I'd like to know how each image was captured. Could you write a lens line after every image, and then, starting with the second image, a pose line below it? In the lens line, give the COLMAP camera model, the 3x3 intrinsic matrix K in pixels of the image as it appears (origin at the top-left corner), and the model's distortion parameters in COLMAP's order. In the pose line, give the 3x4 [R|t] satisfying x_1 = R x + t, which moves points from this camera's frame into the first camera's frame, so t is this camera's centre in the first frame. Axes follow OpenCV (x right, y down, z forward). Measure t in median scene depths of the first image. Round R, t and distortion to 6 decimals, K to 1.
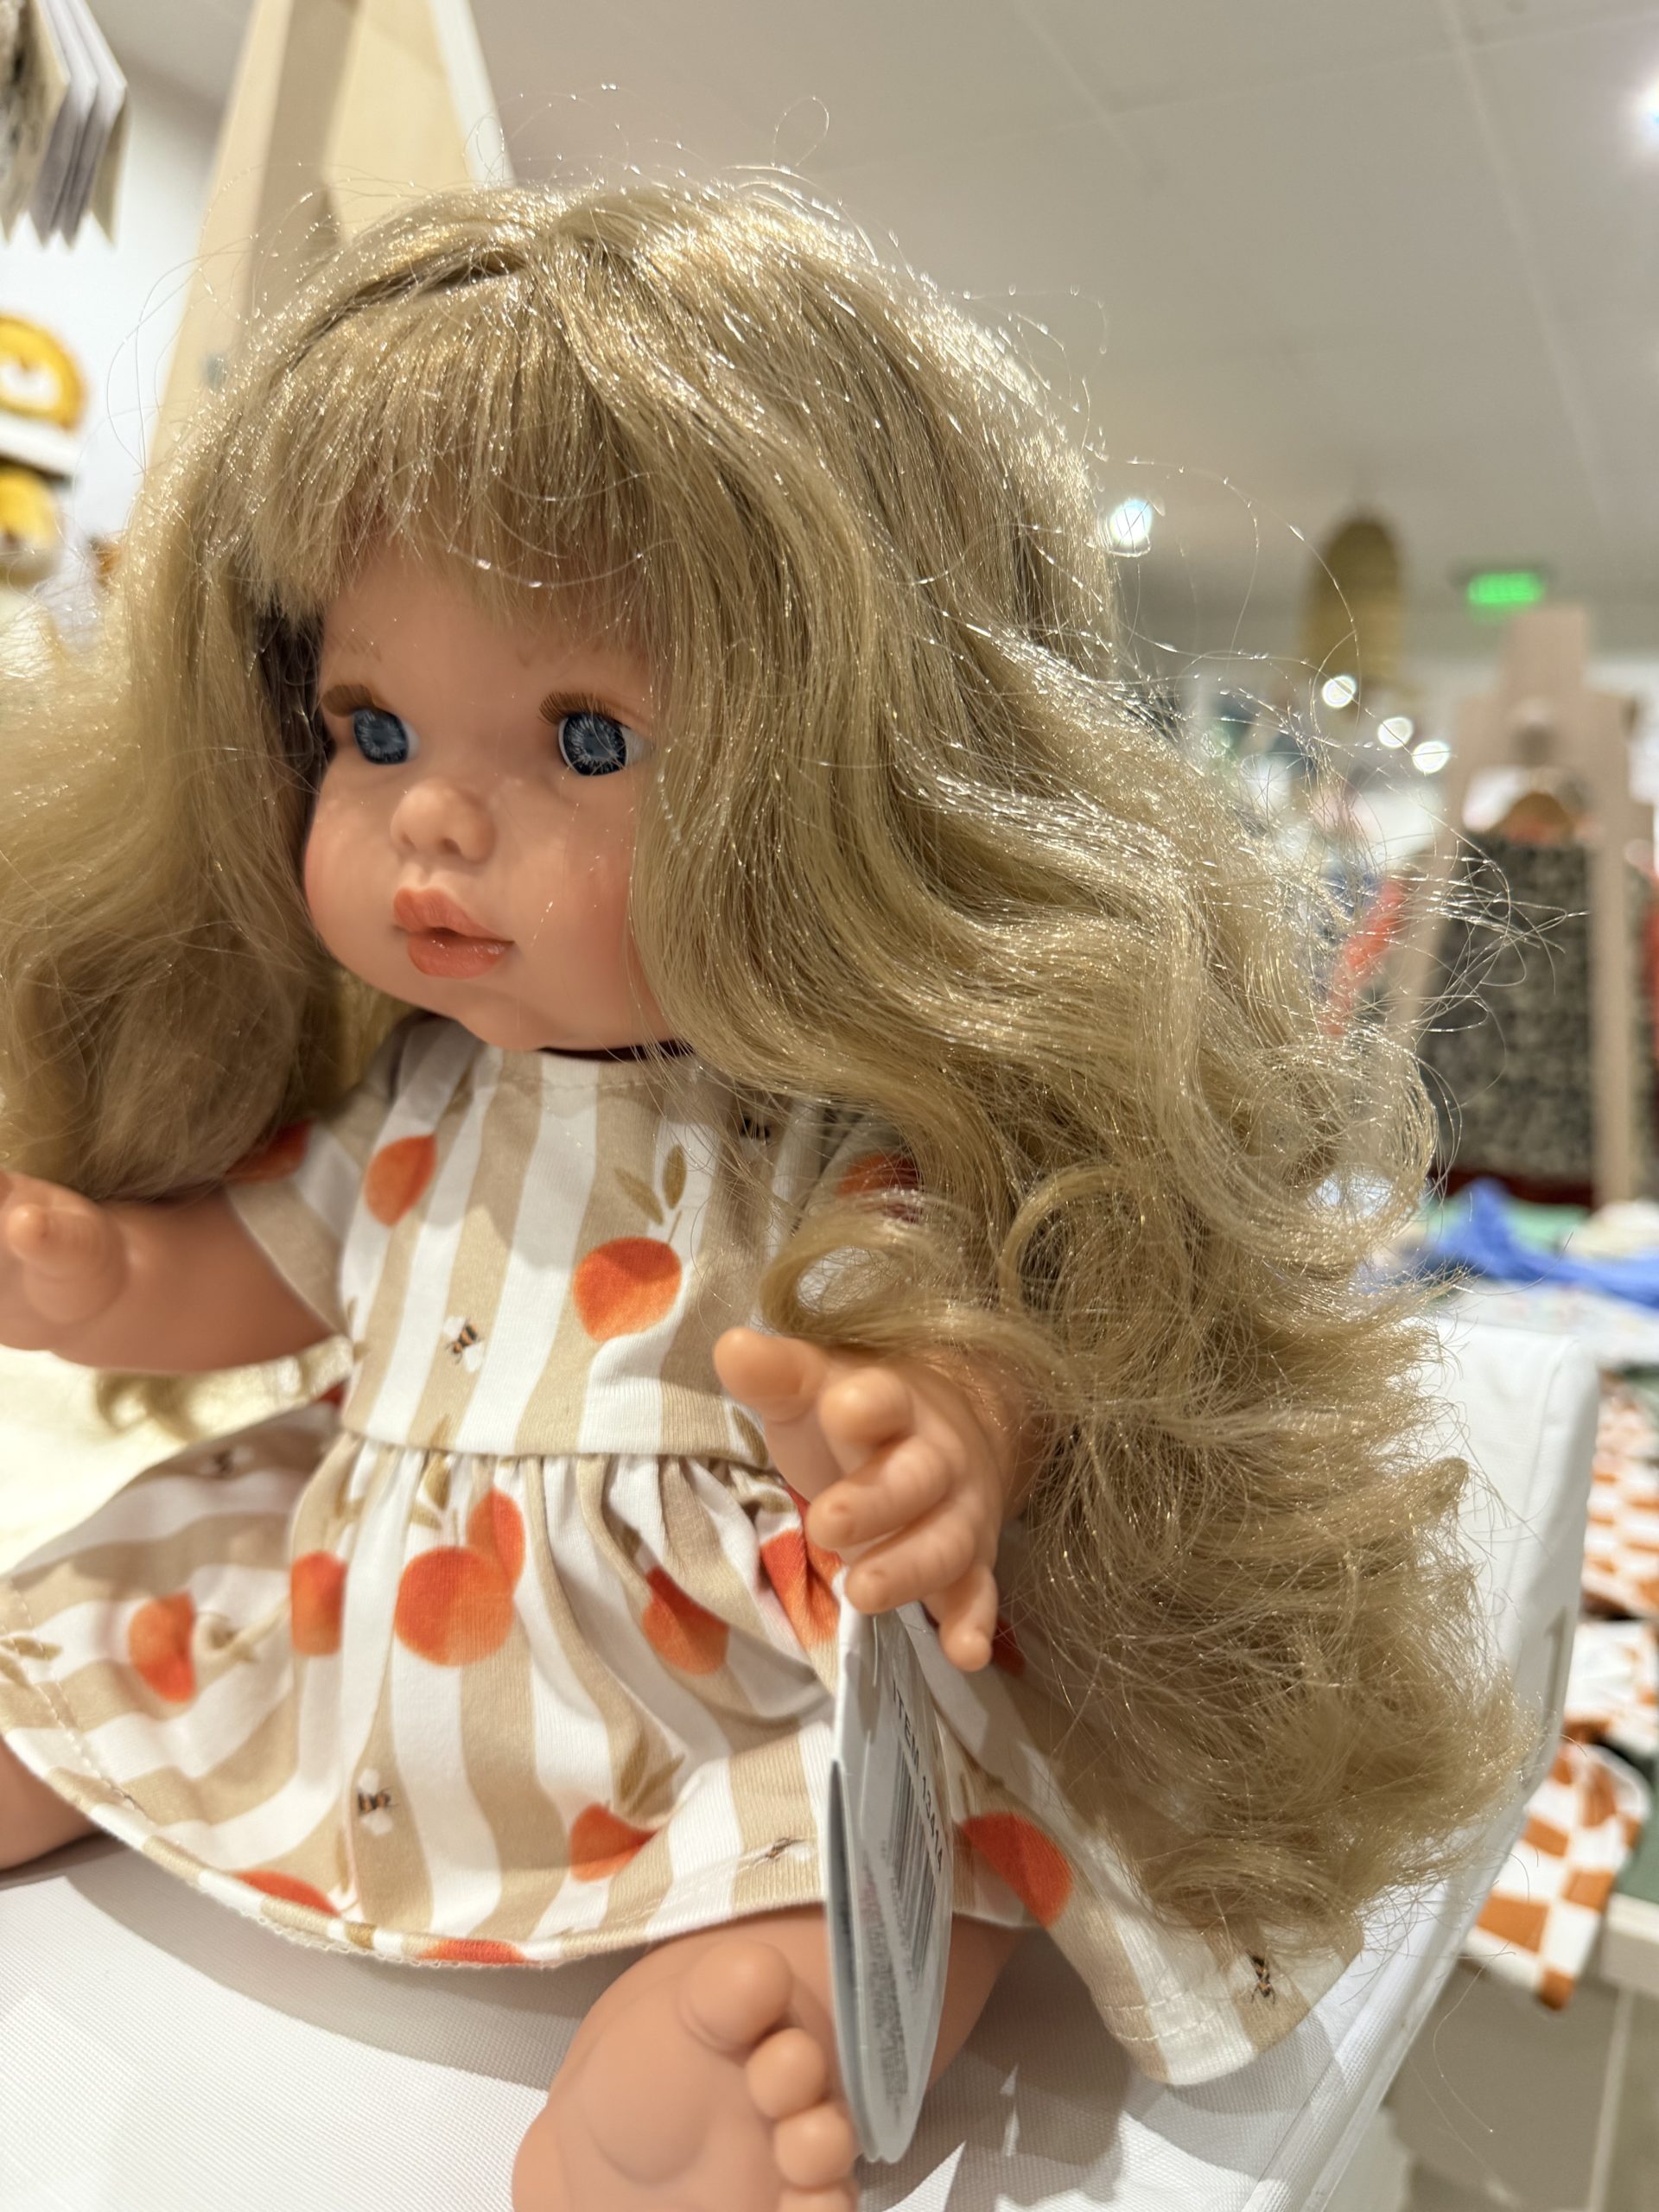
lens RADIAL K [[1616.7, 0, 833.1], [0, 1616.7, 1137.4], [0, 0, 1]] dist [0.007457, -0.003251]
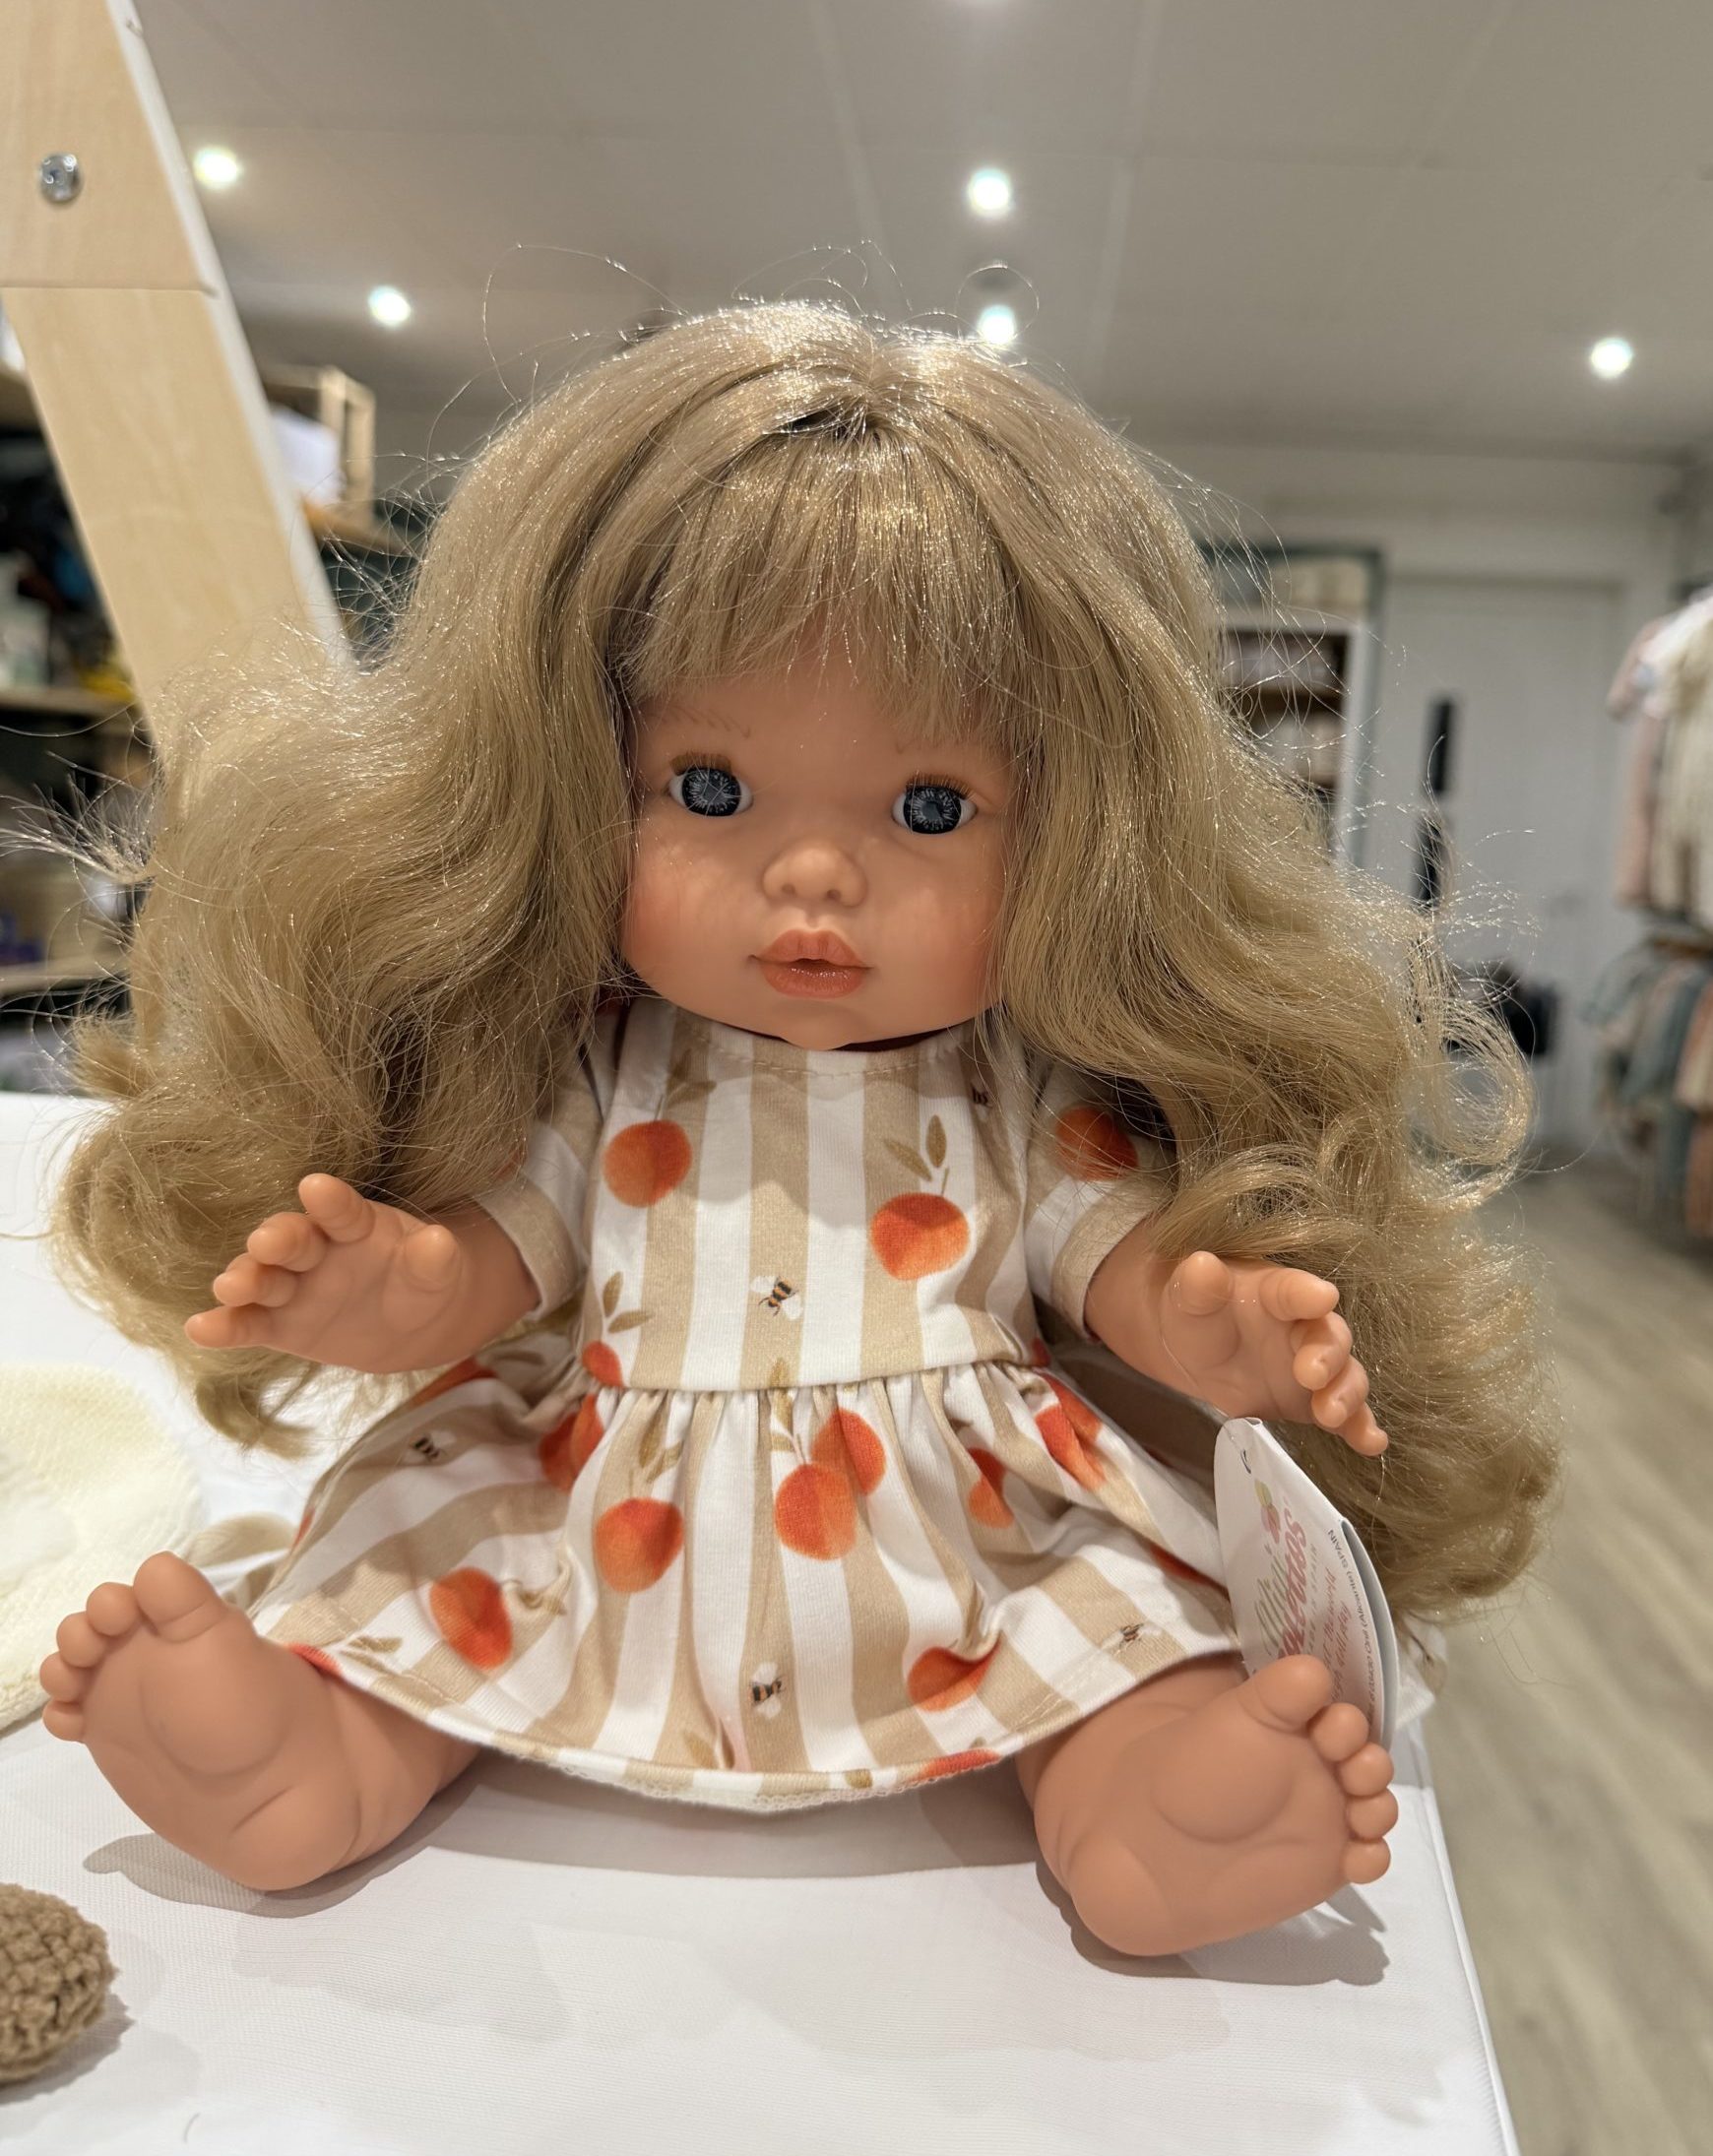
lens RADIAL K [[1815.6, 0, 967.7], [0, 1815.6, 1046.3], [0, 0, 1]] dist [0.065141, -0.127117]
pose [[0.883716, -0.069467, 0.462839, -0.729029], [0.057308, 0.997543, 0.040300, -0.105135], [-0.464501, -0.009089, 0.885526, -0.251787]]
